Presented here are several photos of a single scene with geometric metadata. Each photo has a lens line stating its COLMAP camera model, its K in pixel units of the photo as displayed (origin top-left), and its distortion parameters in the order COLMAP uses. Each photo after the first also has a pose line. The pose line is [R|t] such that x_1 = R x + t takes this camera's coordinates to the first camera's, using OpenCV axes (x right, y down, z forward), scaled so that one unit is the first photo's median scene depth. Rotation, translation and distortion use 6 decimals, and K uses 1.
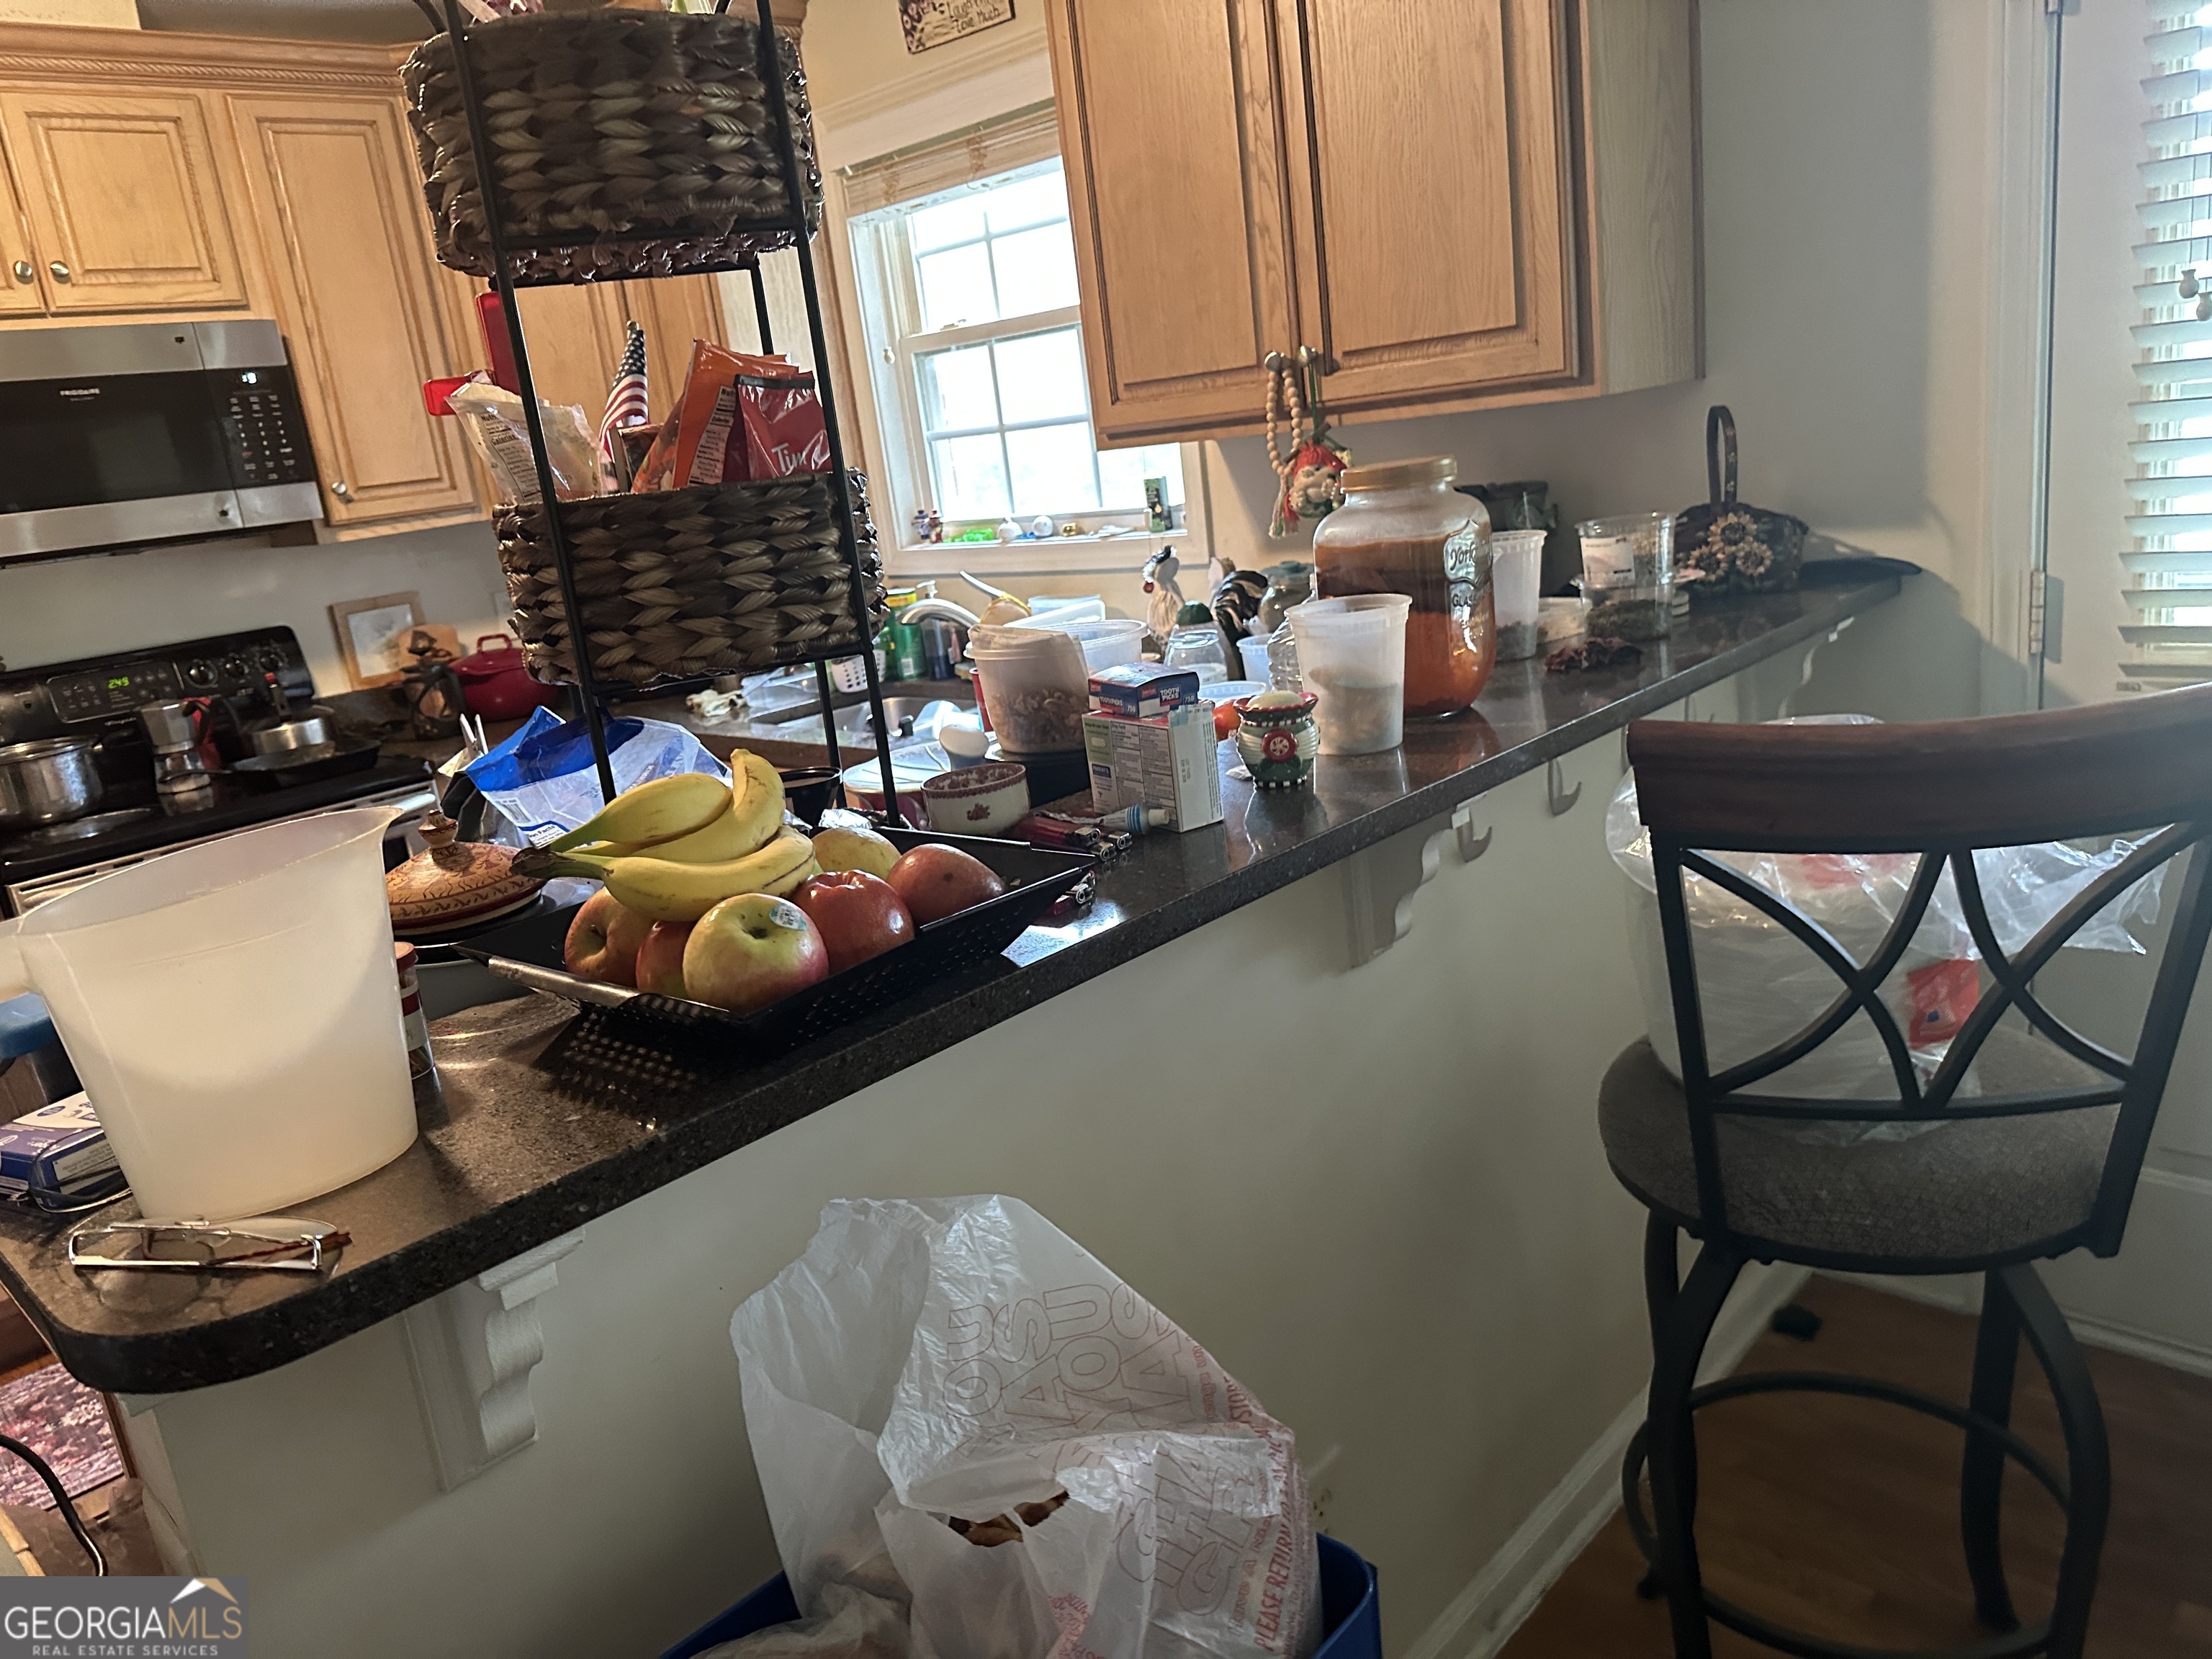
lens RADIAL K [[1571.7, 0, 1108.6], [0, 1571.7, 832.2], [0, 0, 1]] dist [0.009944, -0.028792]
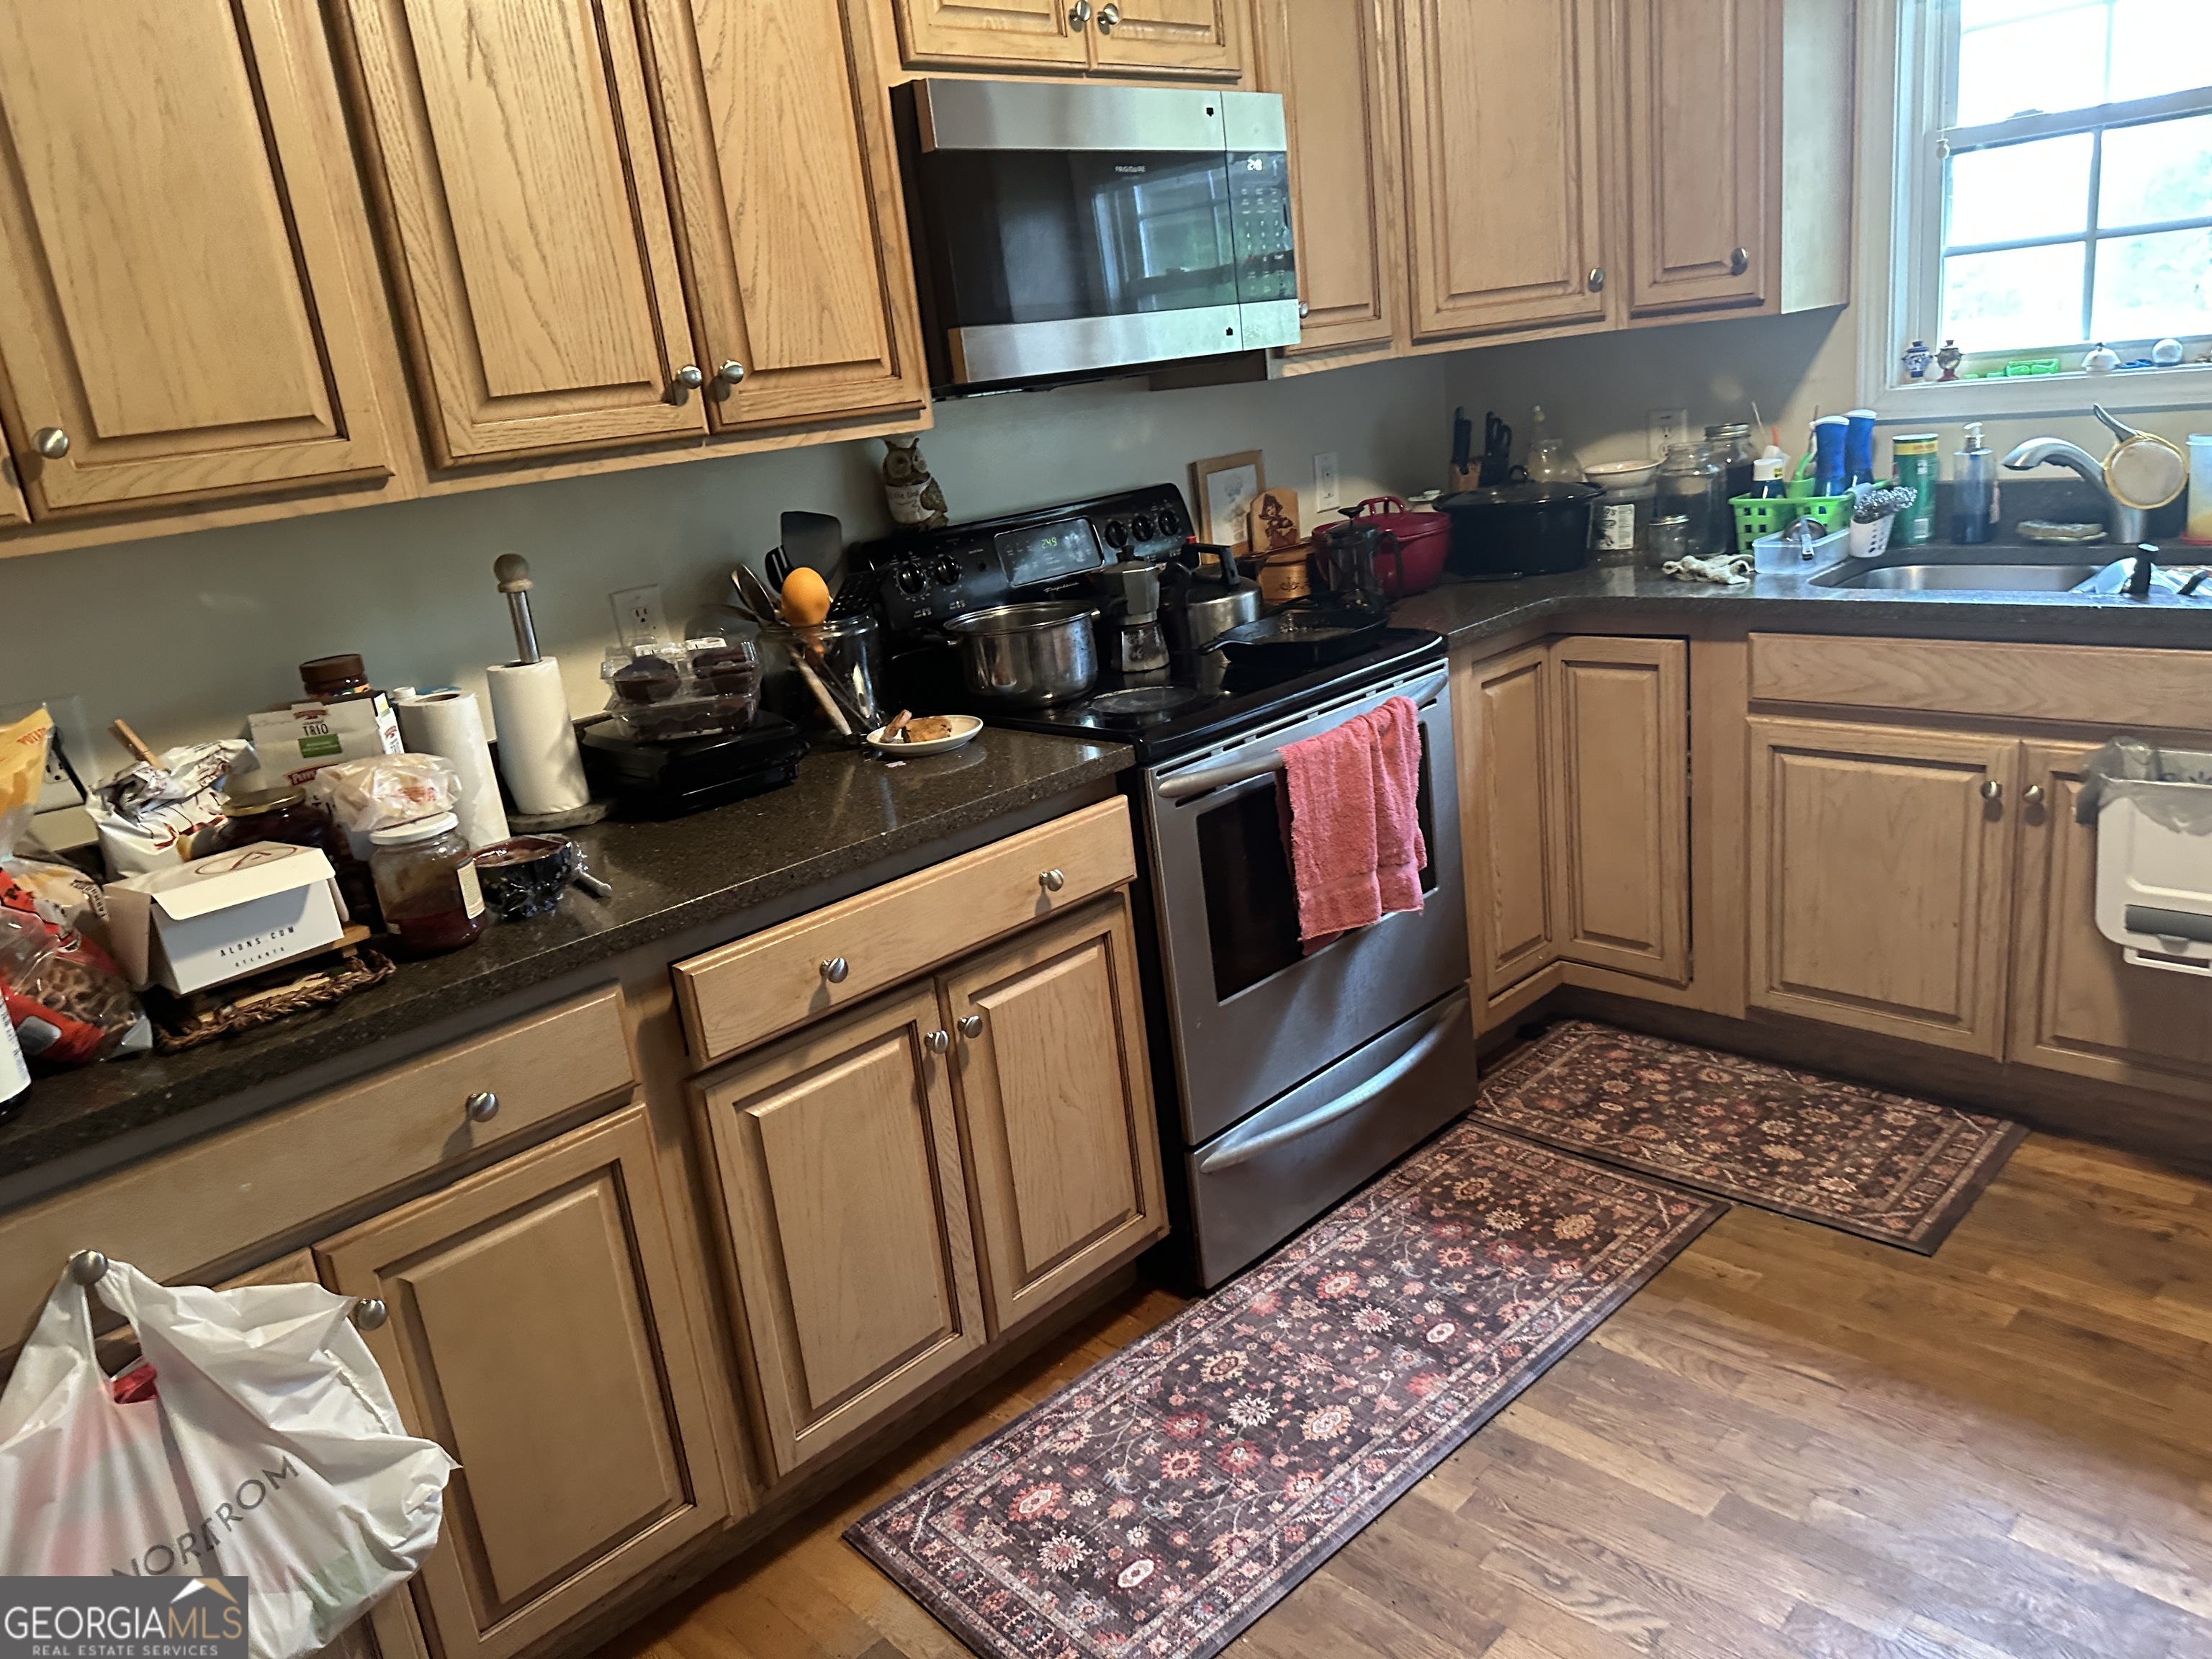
lens RADIAL K [[1571.7, 0, 1099.0], [0, 1571.7, 837.4], [0, 0, 1]] dist [0.009944, -0.028792]
pose [[0.999853, 0.000212, -0.017120, -0.567545], [0.000310, 0.999535, 0.030494, 0.034908], [0.017119, -0.030495, 0.999388, 0.151403]]
